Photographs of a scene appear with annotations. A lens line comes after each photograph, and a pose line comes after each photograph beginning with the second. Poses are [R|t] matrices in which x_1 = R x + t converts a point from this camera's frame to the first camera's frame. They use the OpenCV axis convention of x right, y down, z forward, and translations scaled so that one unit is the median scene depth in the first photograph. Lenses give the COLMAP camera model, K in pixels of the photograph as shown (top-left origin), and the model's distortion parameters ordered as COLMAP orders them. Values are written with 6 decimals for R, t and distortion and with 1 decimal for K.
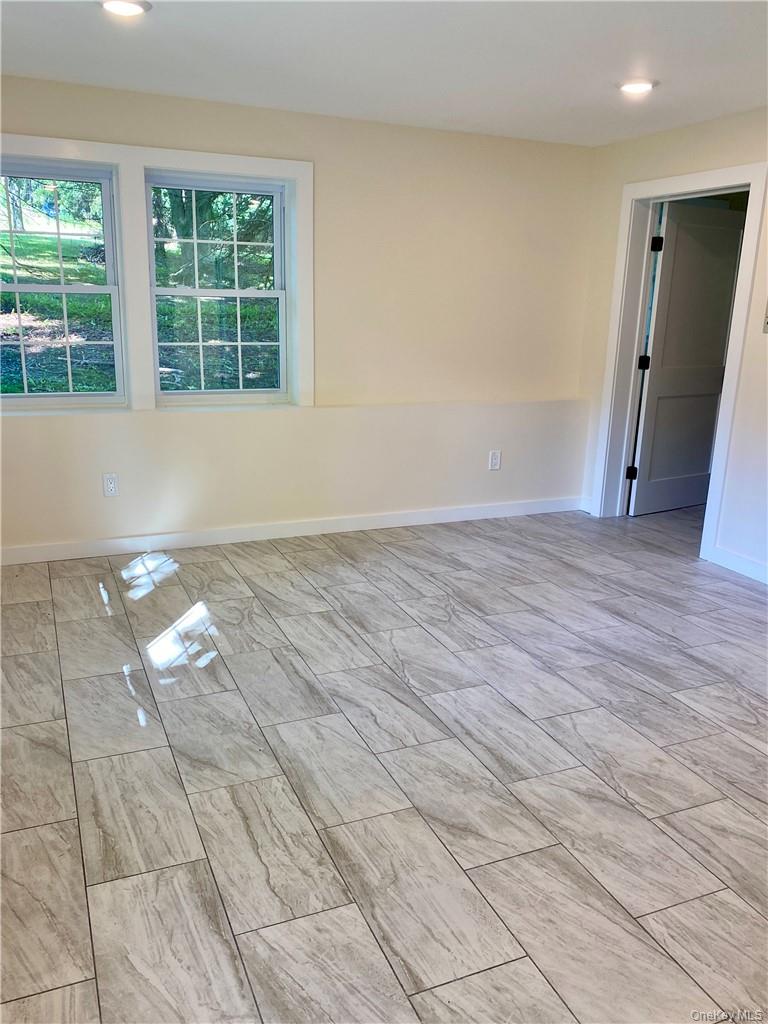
lens RADIAL K [[812.7, 0, 384.0], [0, 812.7, 515.0], [0, 0, 1]] dist [0.015560, -0.033934]
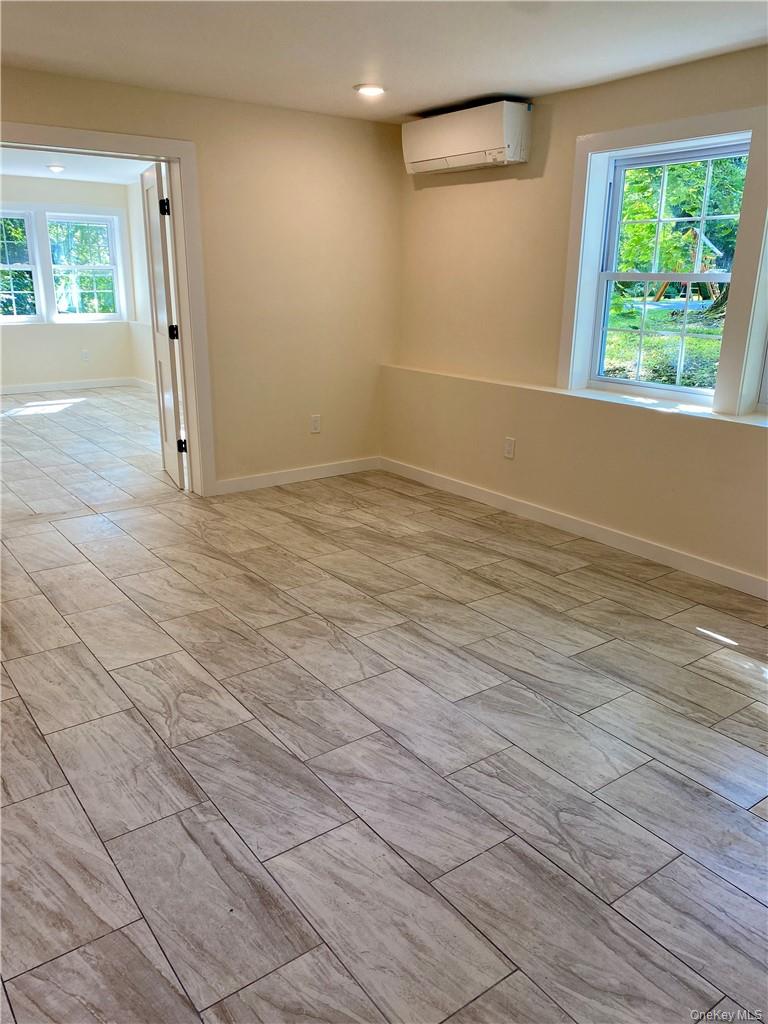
lens RADIAL K [[779.3, 0, 378.8], [0, 779.3, 515.9], [0, 0, 1]] dist [0.067880, -0.067202]
pose [[-0.974041, 0.032355, -0.224049, 0.427760], [-0.093819, 0.843032, 0.529617, -0.457209], [0.206017, 0.536889, -0.818112, 1.707558]]
